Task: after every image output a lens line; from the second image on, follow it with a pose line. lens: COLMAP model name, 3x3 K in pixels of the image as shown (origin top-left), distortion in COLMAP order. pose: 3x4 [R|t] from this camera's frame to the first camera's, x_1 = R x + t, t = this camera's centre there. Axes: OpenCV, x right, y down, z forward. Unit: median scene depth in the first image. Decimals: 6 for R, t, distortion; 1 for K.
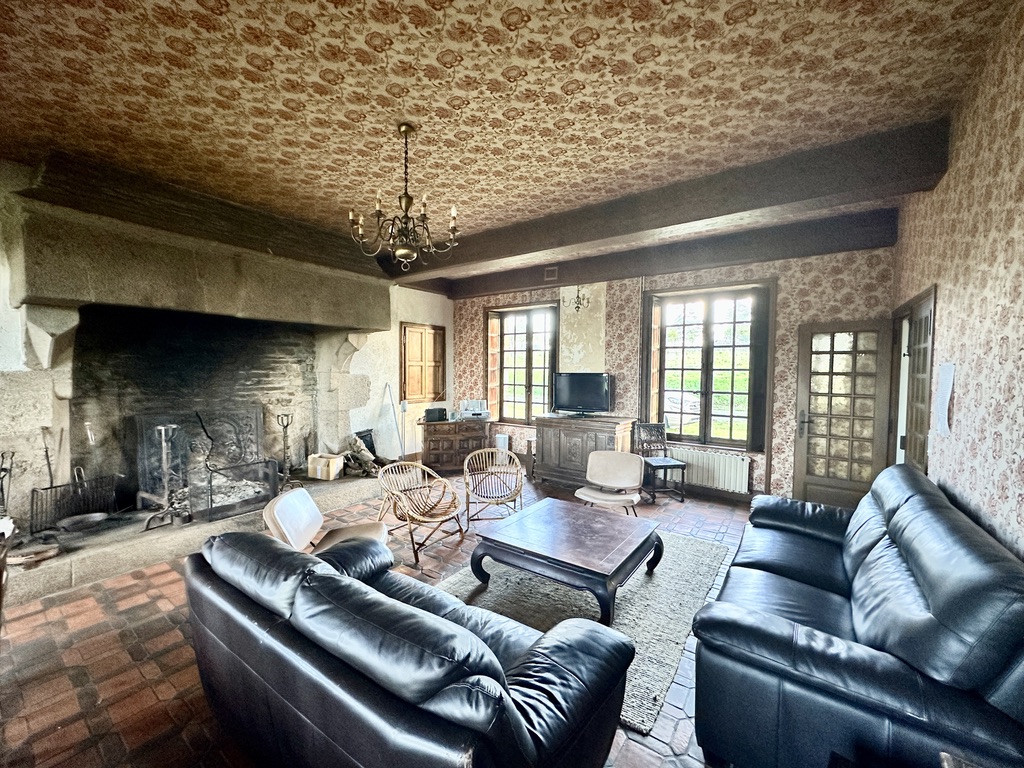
lens RADIAL K [[405.8, 0, 512.0], [0, 405.8, 384.0], [0, 0, 1]] dist [-0.003107, -0.000202]
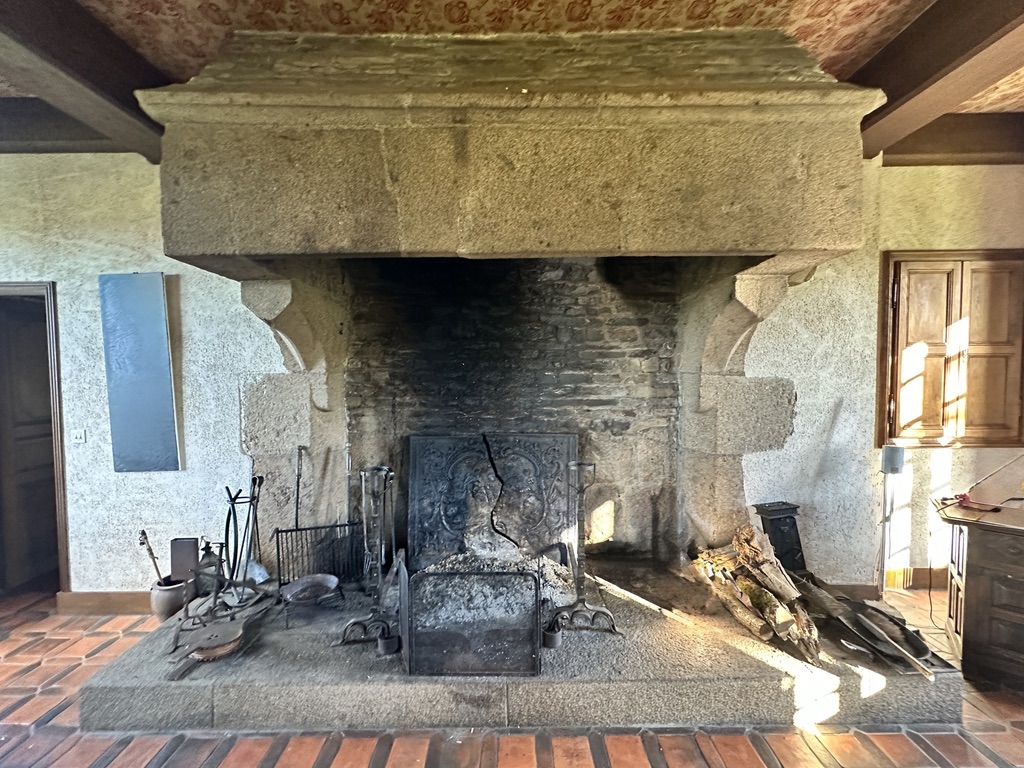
lens RADIAL K [[424.1, 0, 512.0], [0, 424.1, 384.0], [0, 0, 1]] dist [-0.002474, -0.000202]
pose [[0.579236, 0.019401, -0.814929, -0.194001], [-0.018644, 0.999771, 0.010549, -0.019819], [0.814947, 0.009084, 0.579465, 0.608430]]
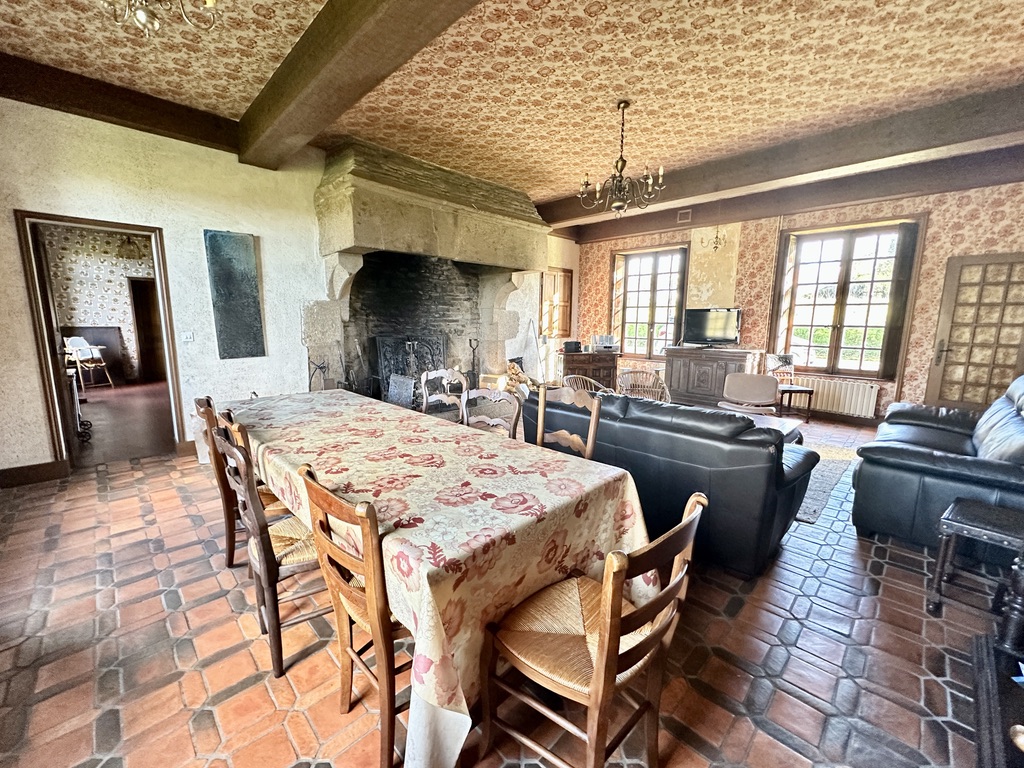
lens RADIAL K [[414.1, 0, 512.0], [0, 414.1, 384.0], [0, 0, 1]] dist [-0.002728, 0.000053]
pose [[0.986062, 0.027360, -0.164114, -0.210369], [-0.008376, 0.993299, 0.115269, 0.060551], [0.166168, -0.112288, 0.979683, -0.257583]]
